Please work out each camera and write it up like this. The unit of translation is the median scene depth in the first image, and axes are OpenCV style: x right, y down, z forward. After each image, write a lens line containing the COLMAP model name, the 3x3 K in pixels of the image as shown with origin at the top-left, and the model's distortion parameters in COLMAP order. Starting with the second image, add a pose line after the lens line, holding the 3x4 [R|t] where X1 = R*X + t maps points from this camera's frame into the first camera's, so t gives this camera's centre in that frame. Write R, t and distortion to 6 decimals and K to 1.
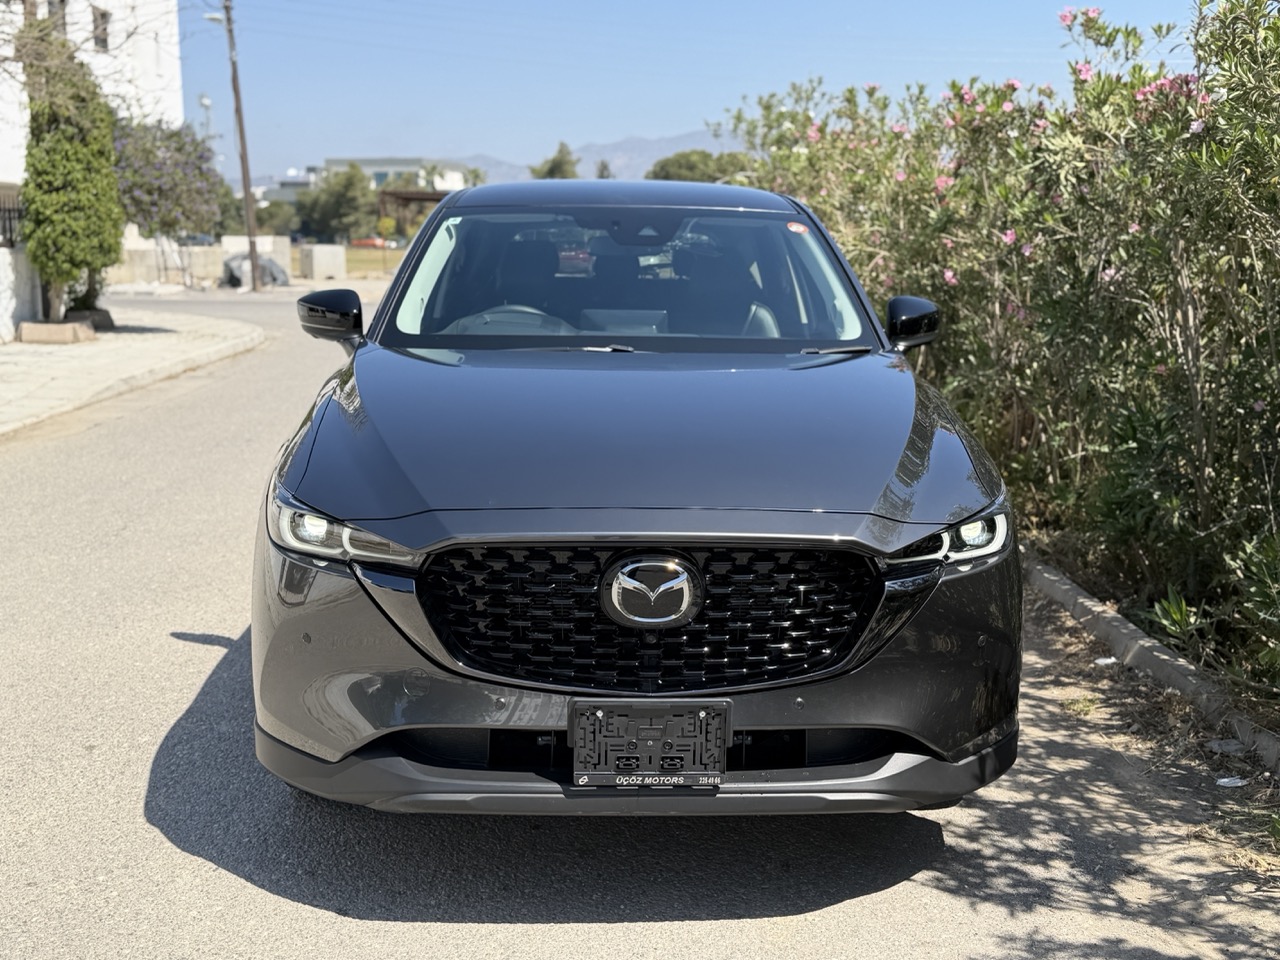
lens RADIAL K [[1395.0, 0, 630.4], [0, 1395.0, 444.5], [0, 0, 1]] dist [0.082341, 0.000000]
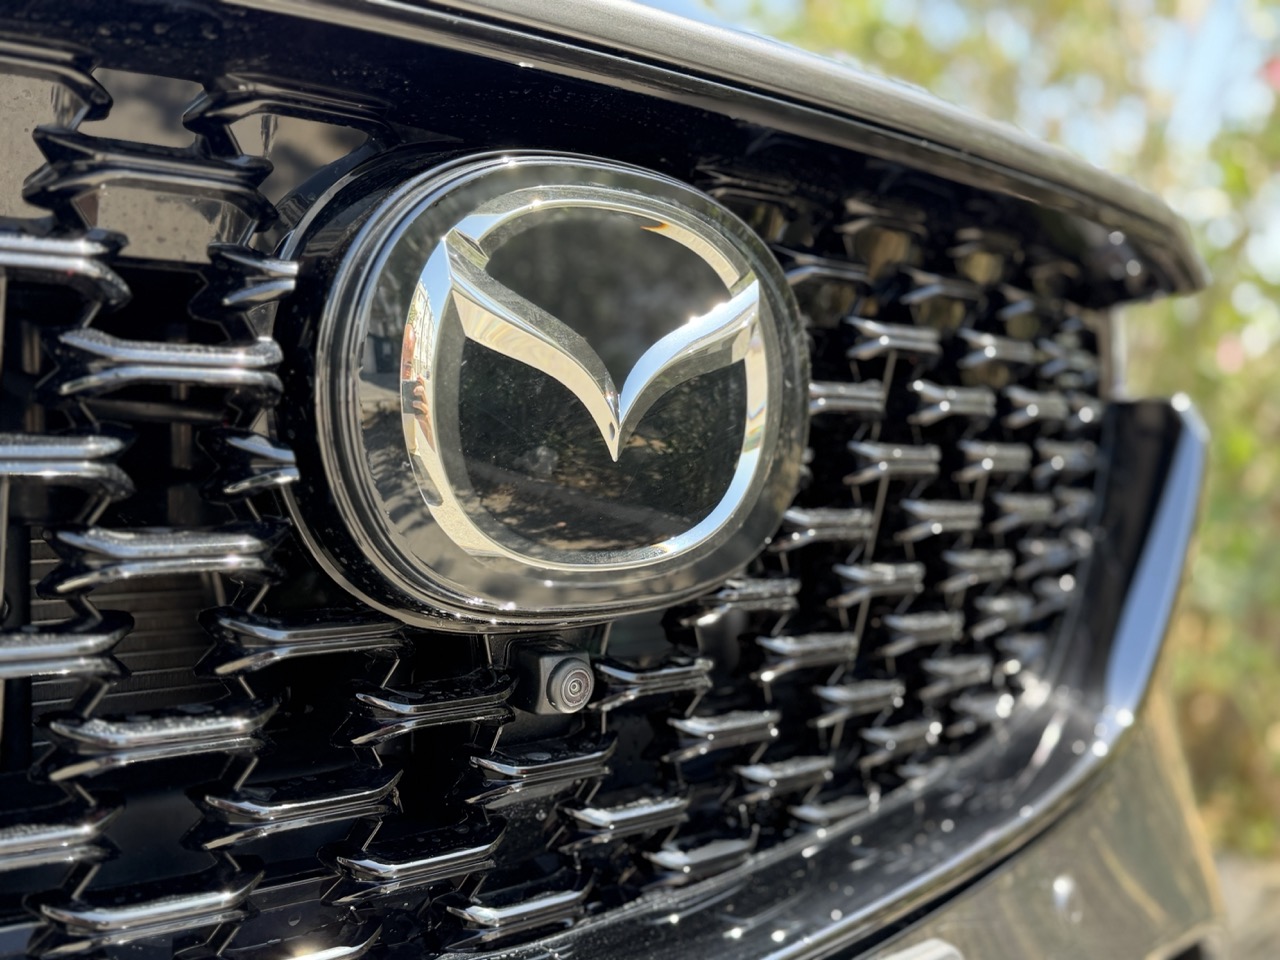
lens RADIAL K [[1395.0, 0, 638.6], [0, 1395.0, 477.4], [0, 0, 1]] dist [0.082341, 0.000000]
pose [[0.771669, -0.020060, 0.635708, -0.085736], [0.119697, 0.986223, -0.114176, 0.134257], [-0.624660, 0.164198, 0.763439, 0.860377]]
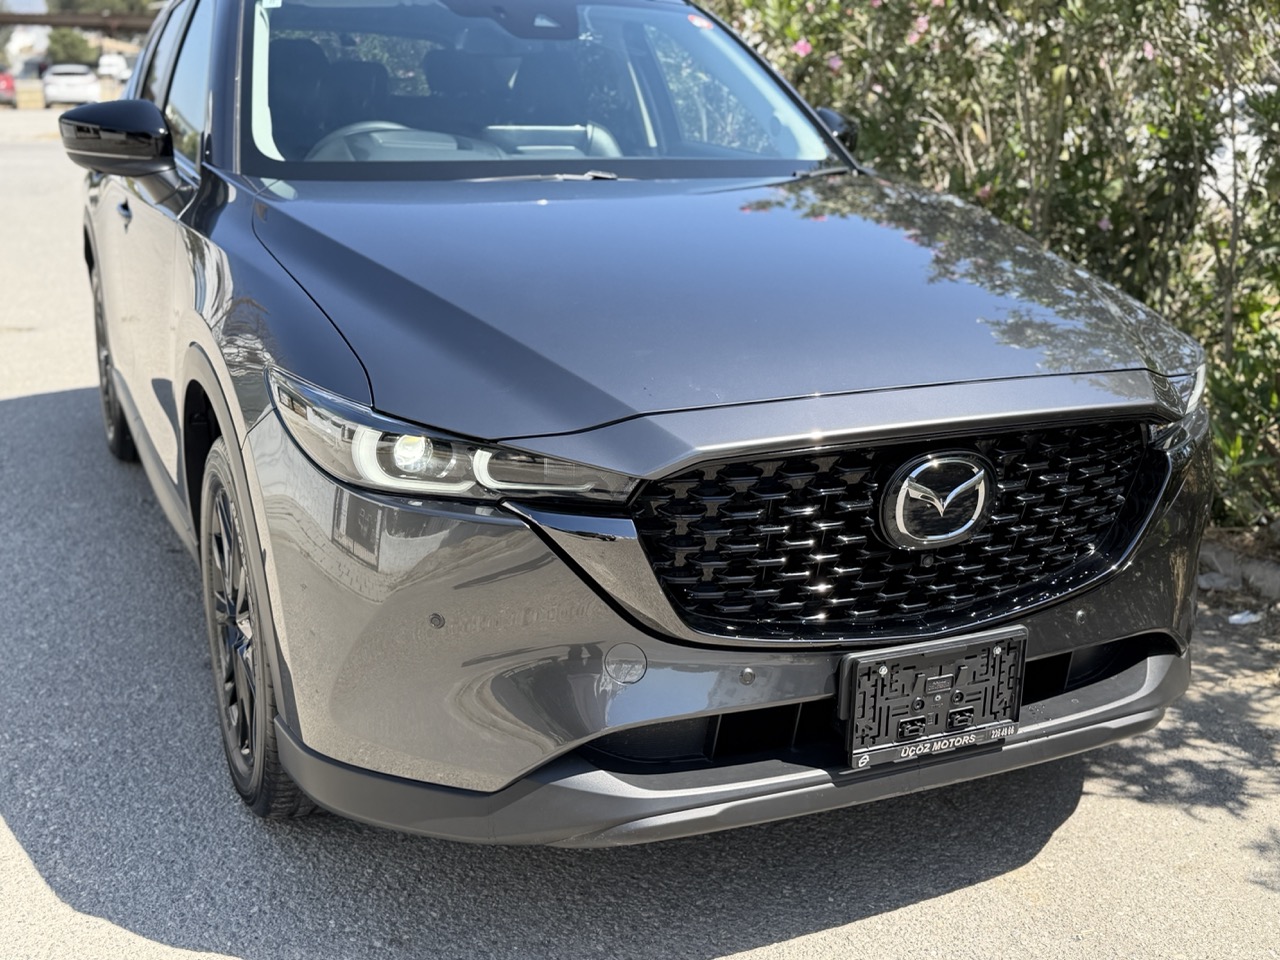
lens RADIAL K [[1395.0, 0, 642.8], [0, 1395.0, 477.0], [0, 0, 1]] dist [0.082341, 0.000000]
pose [[0.924588, -0.101707, 0.367141, -0.392626], [0.052565, 0.988545, 0.141476, -0.018142], [-0.377325, -0.111509, 0.919343, 0.378878]]
